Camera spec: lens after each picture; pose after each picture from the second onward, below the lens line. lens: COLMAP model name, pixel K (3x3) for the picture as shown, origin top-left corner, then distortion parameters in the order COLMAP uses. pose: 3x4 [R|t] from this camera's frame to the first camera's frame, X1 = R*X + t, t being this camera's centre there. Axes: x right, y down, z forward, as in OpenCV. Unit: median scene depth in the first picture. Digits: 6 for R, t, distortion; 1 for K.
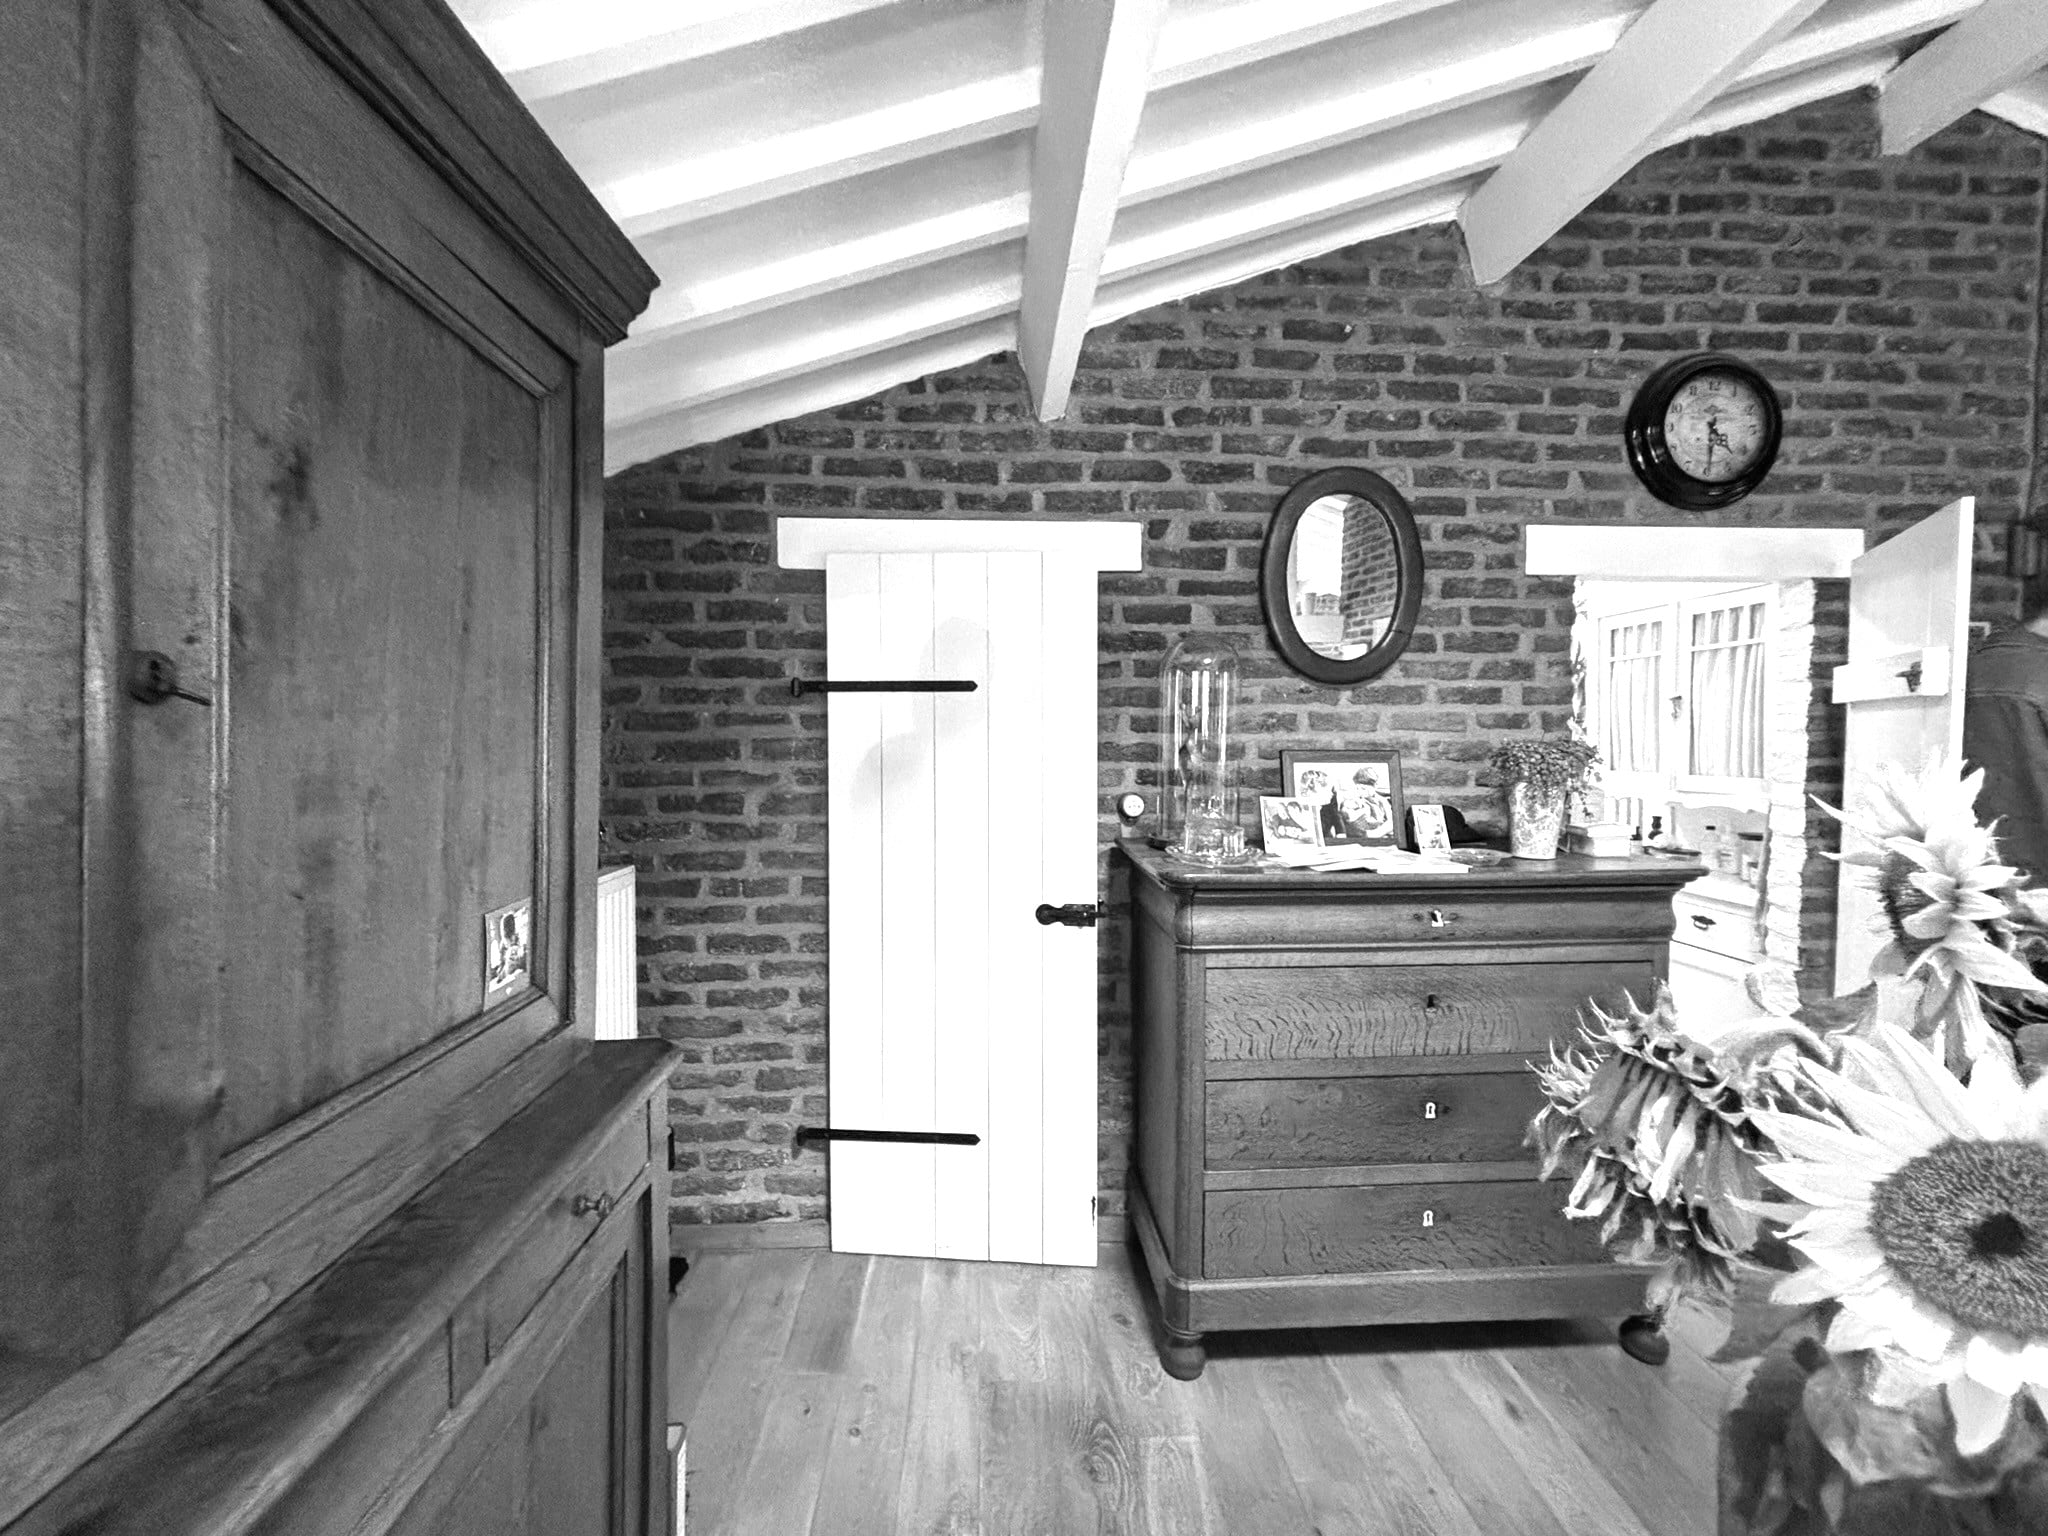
lens RADIAL K [[835.6, 0, 1017.0], [0, 835.6, 758.6], [0, 0, 1]] dist [-0.007520, 0.002675]
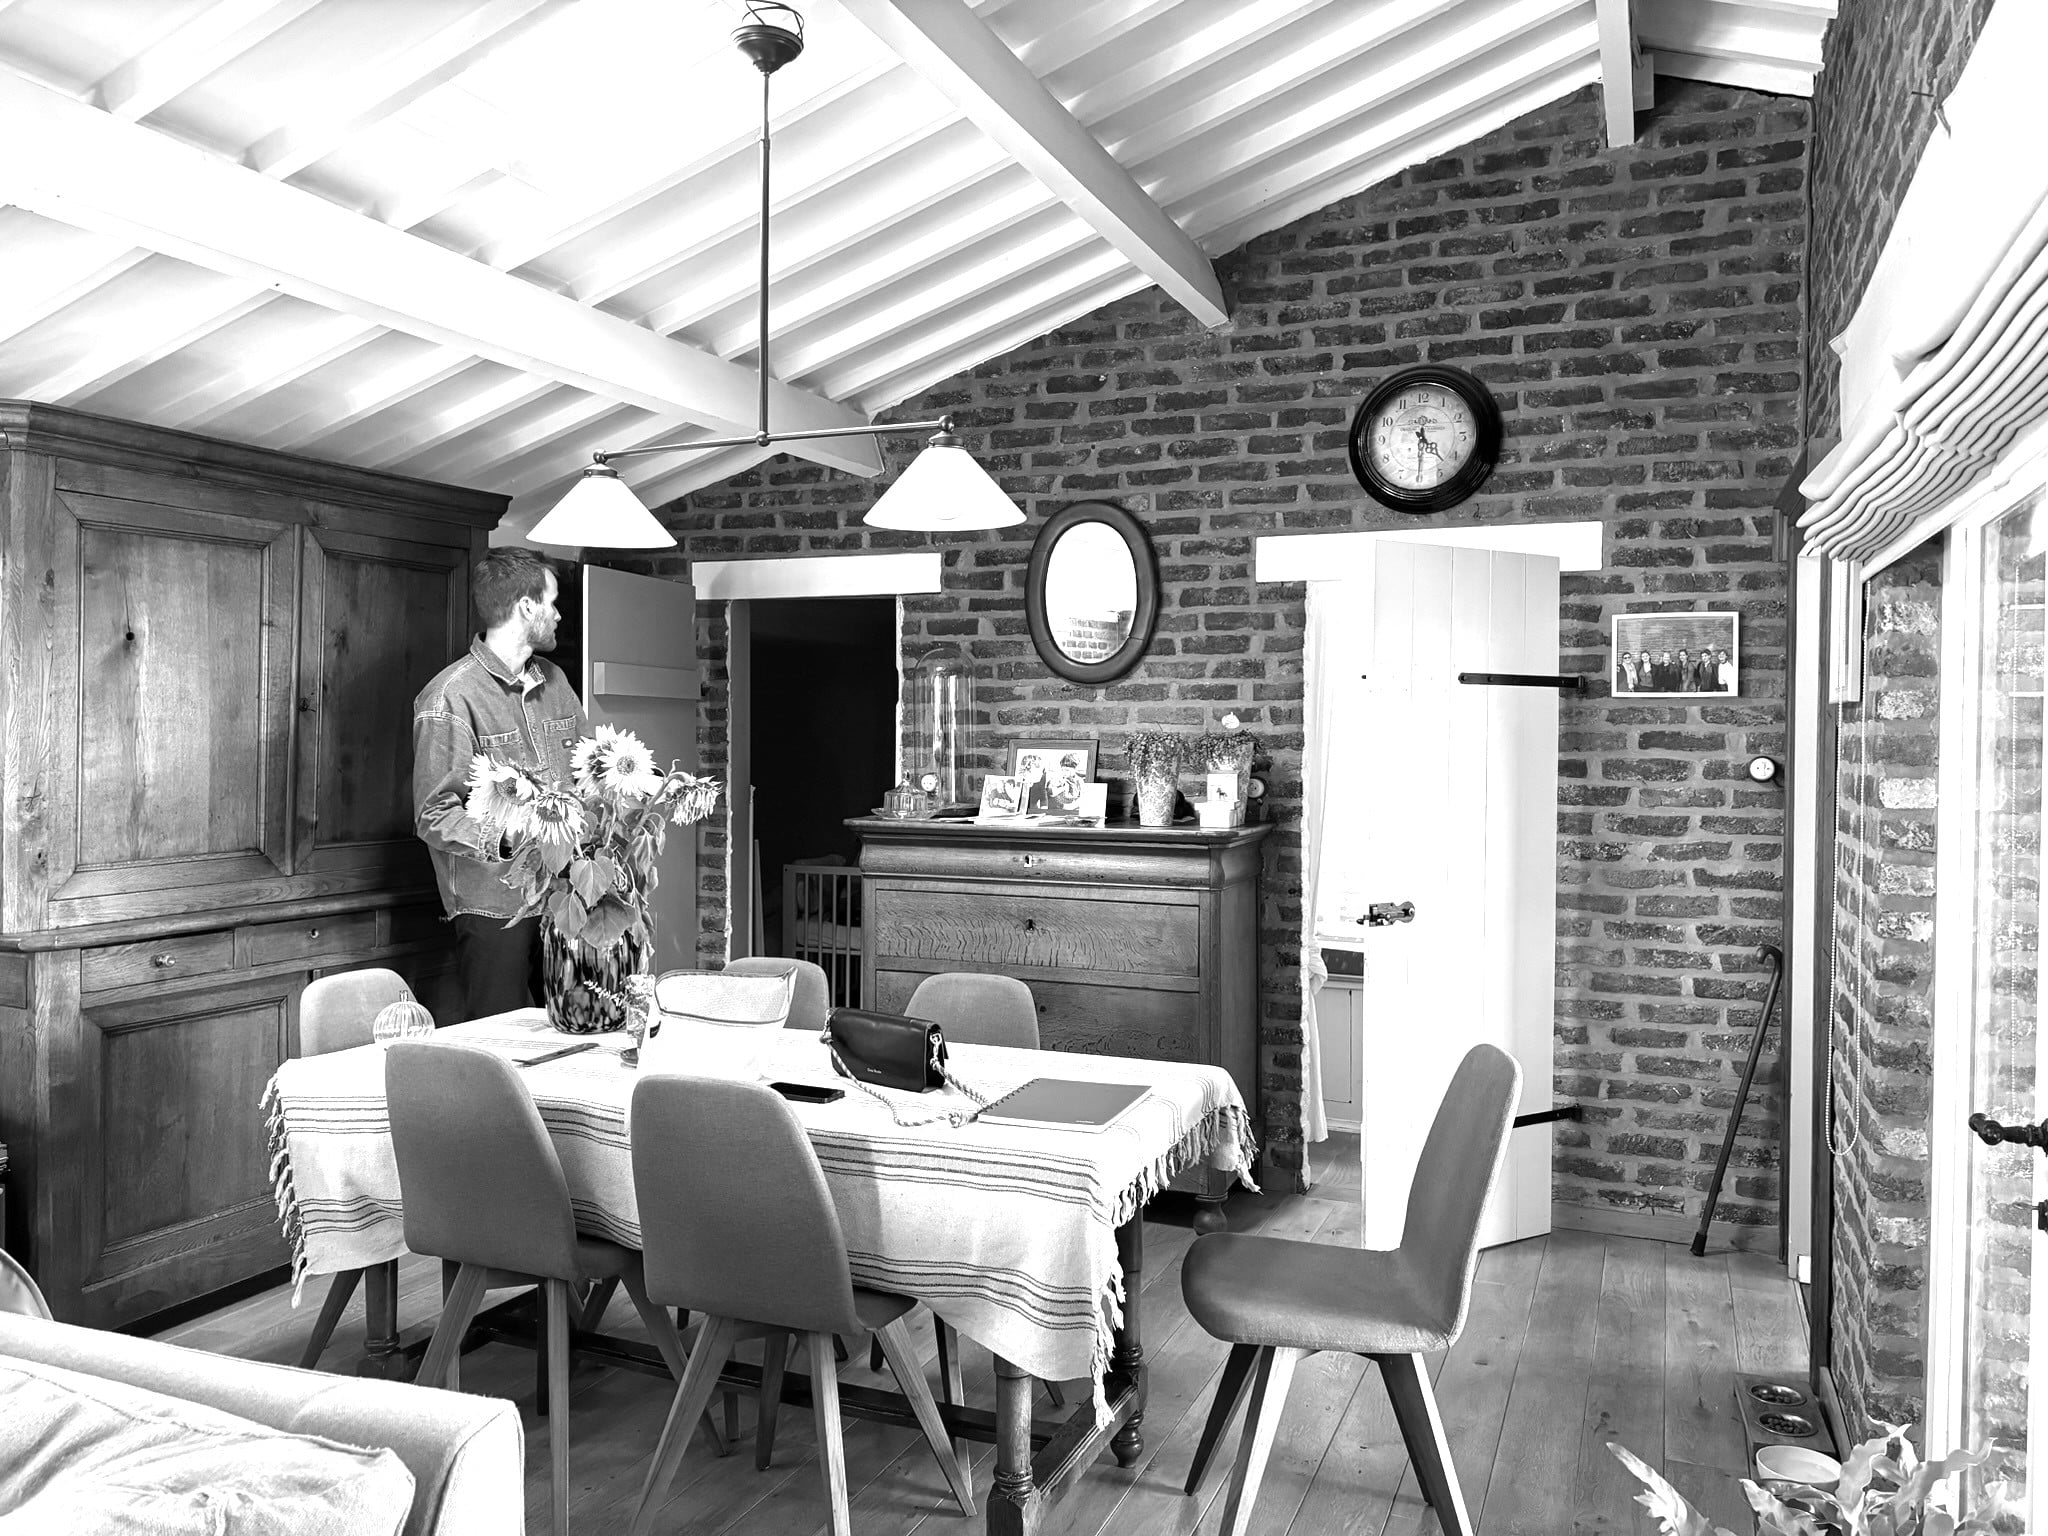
lens RADIAL K [[1550.5, 0, 1029.1], [0, 1550.5, 763.7], [0, 0, 1]] dist [0.030772, -0.010519]
pose [[0.908827, 0.012447, -0.416987, 1.206062], [-0.017833, 0.999800, -0.009024, 0.043824], [0.416791, 0.015638, 0.908868, -0.998215]]
